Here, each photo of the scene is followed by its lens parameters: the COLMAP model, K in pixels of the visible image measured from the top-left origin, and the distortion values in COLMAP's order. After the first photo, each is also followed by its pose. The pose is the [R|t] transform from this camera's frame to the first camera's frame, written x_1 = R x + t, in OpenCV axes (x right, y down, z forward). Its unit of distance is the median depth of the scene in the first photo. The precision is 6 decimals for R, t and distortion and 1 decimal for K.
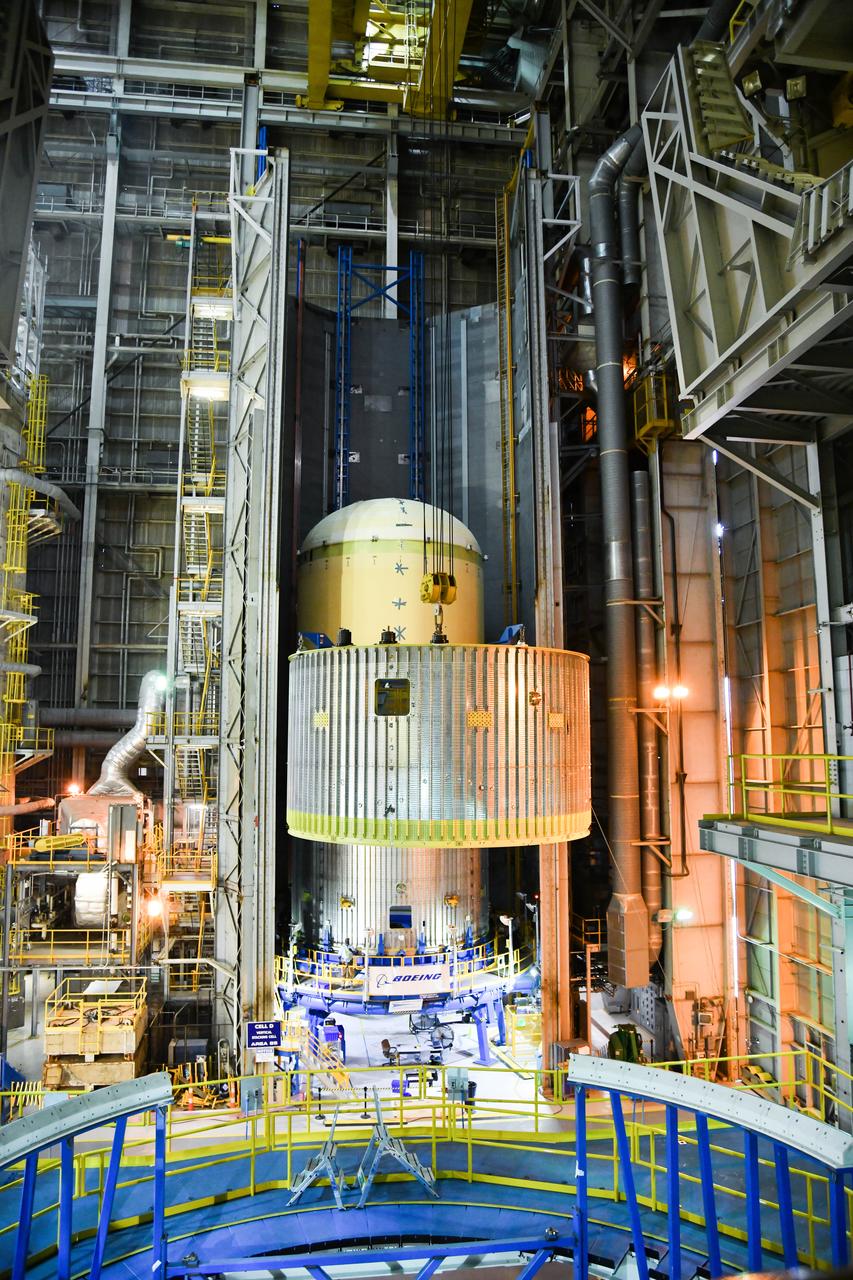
lens RADIAL K [[877.7, 0, 410.8], [0, 877.7, 643.8], [0, 0, 1]] dist [-0.111451, 0.063521]
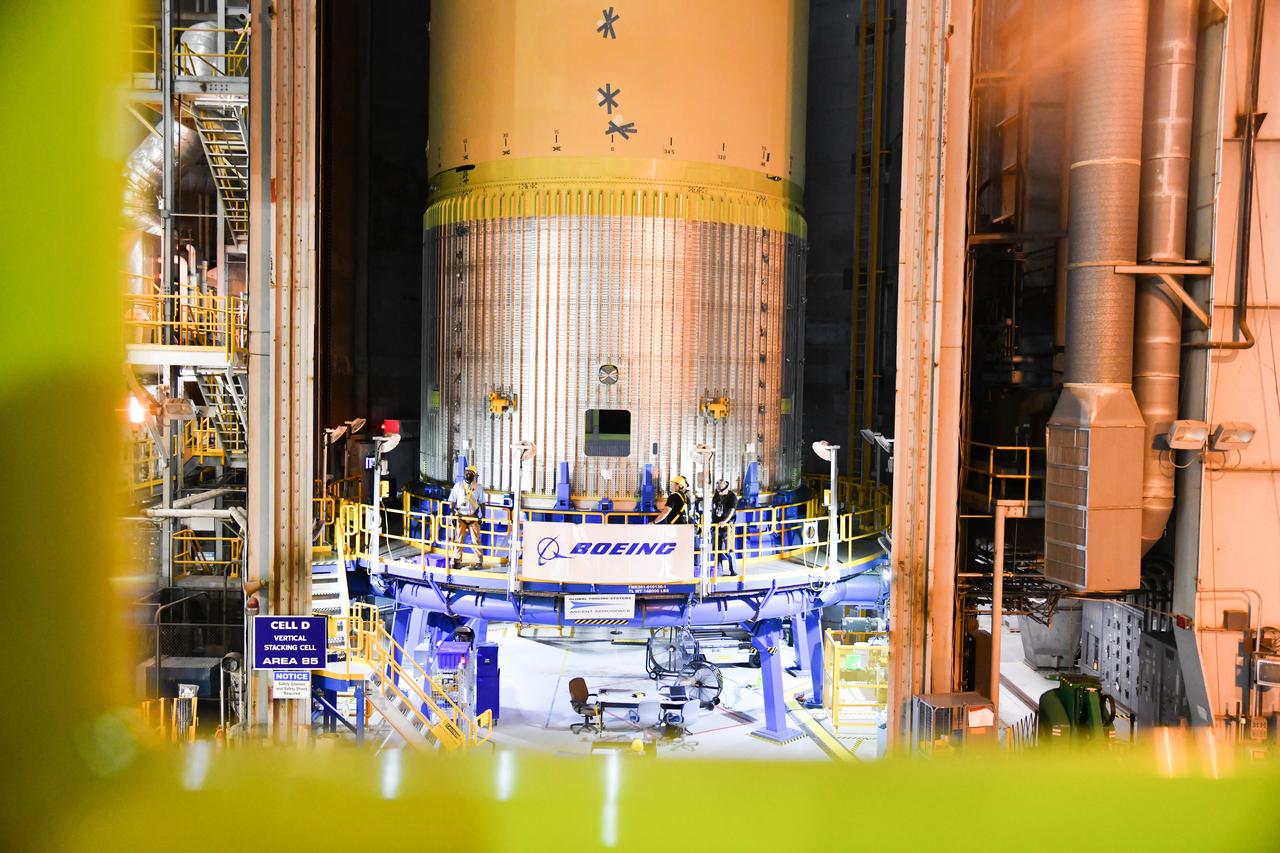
lens RADIAL K [[1124.3, 0, 640.0], [0, 1124.3, 426.5], [0, 0, 1]] dist [-0.035045, 0.130143]
pose [[0.992709, 0.028531, -0.117112, 0.079287], [-0.009047, 0.986479, 0.163641, 0.203907], [0.120198, -0.161388, 0.979544, 0.377833]]
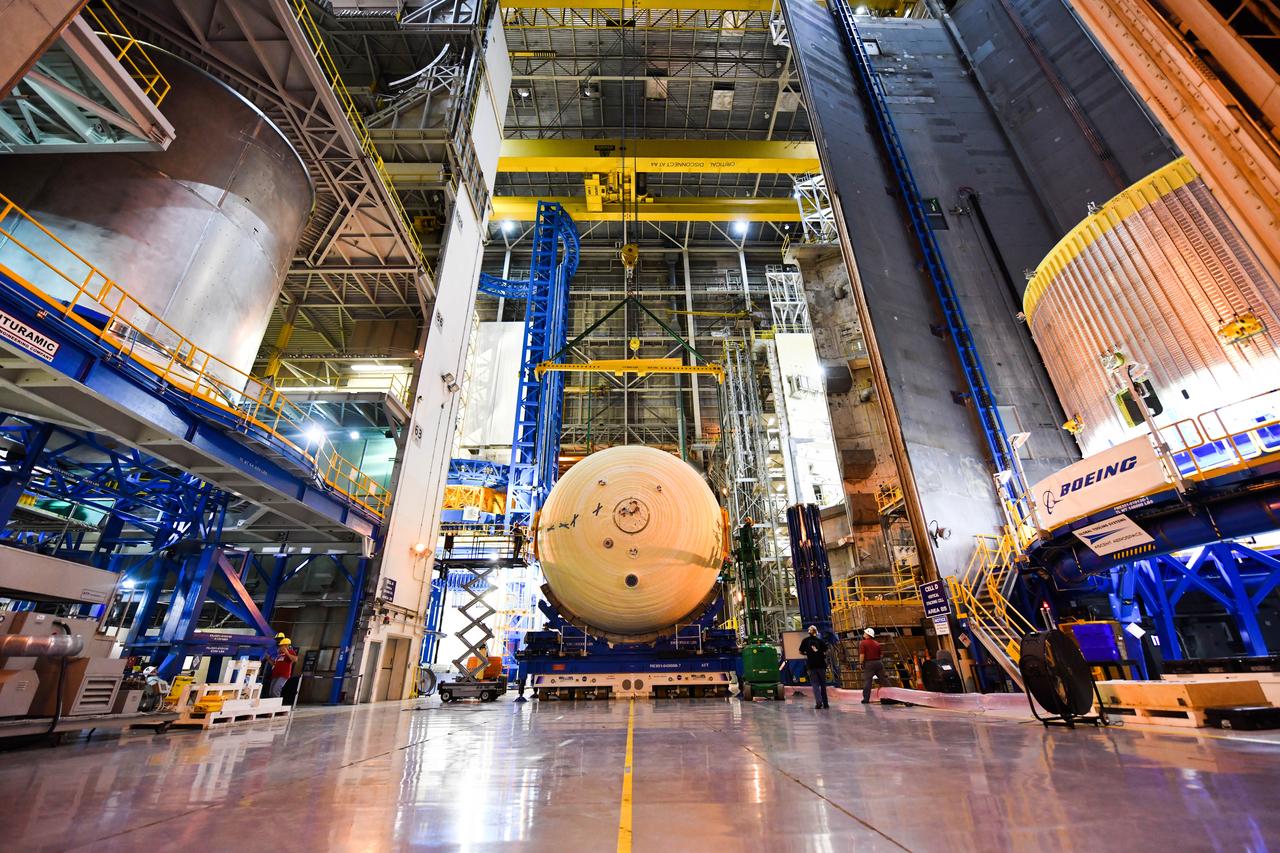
lens RADIAL K [[511.6, 0, 644.4], [0, 511.6, 425.0], [0, 0, 1]] dist [-0.012837, -0.002314]
pose [[-0.104418, -0.434810, -0.894448, 0.310689], [0.136673, 0.884558, -0.445957, 0.424436], [0.985098, -0.168813, -0.032938, 0.675116]]
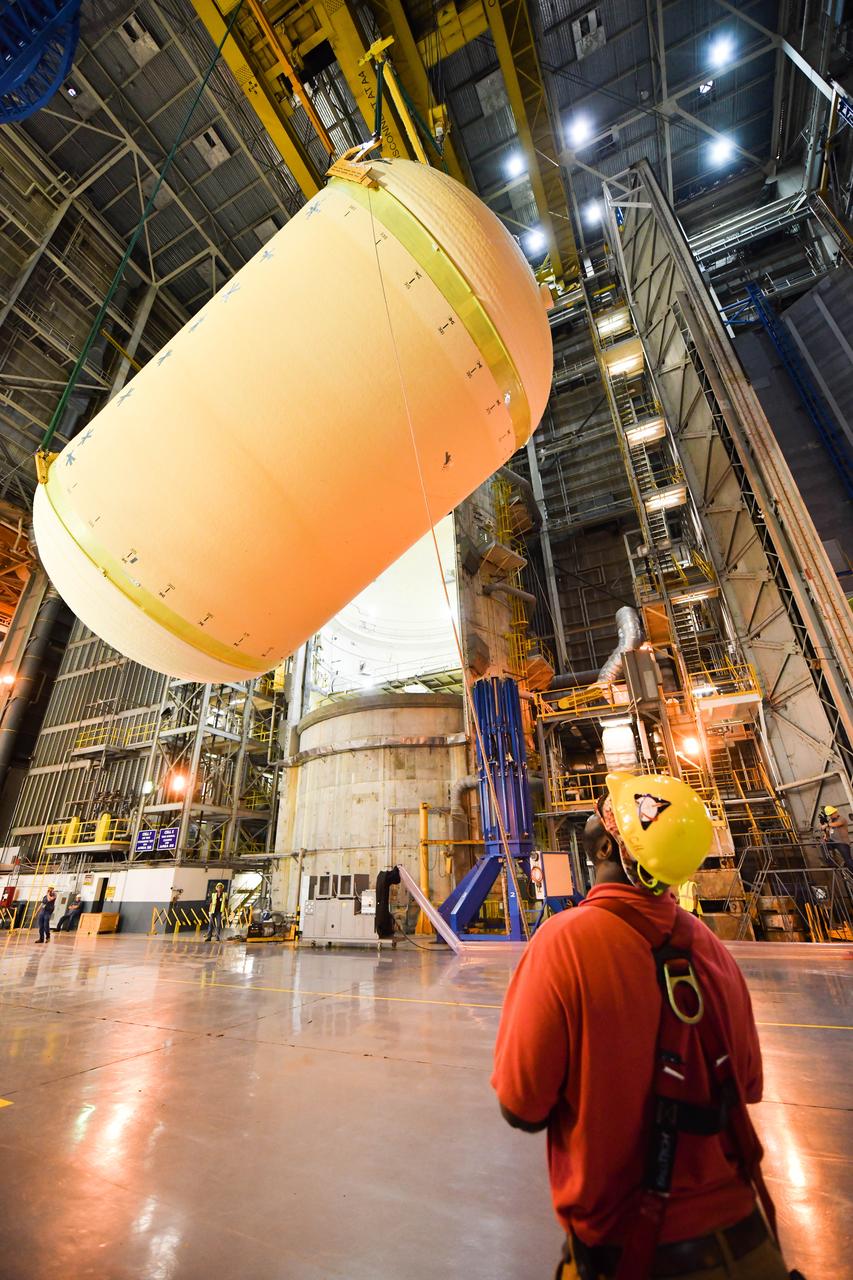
lens RADIAL K [[511.6, 0, 425.0], [0, 511.6, 634.3], [0, 0, 1]] dist [-0.012837, -0.002314]
pose [[0.837250, -0.253811, -0.484348, -0.238817], [0.084095, 0.934980, -0.344586, 0.360898], [0.540316, 0.247773, 0.804156, 0.355403]]
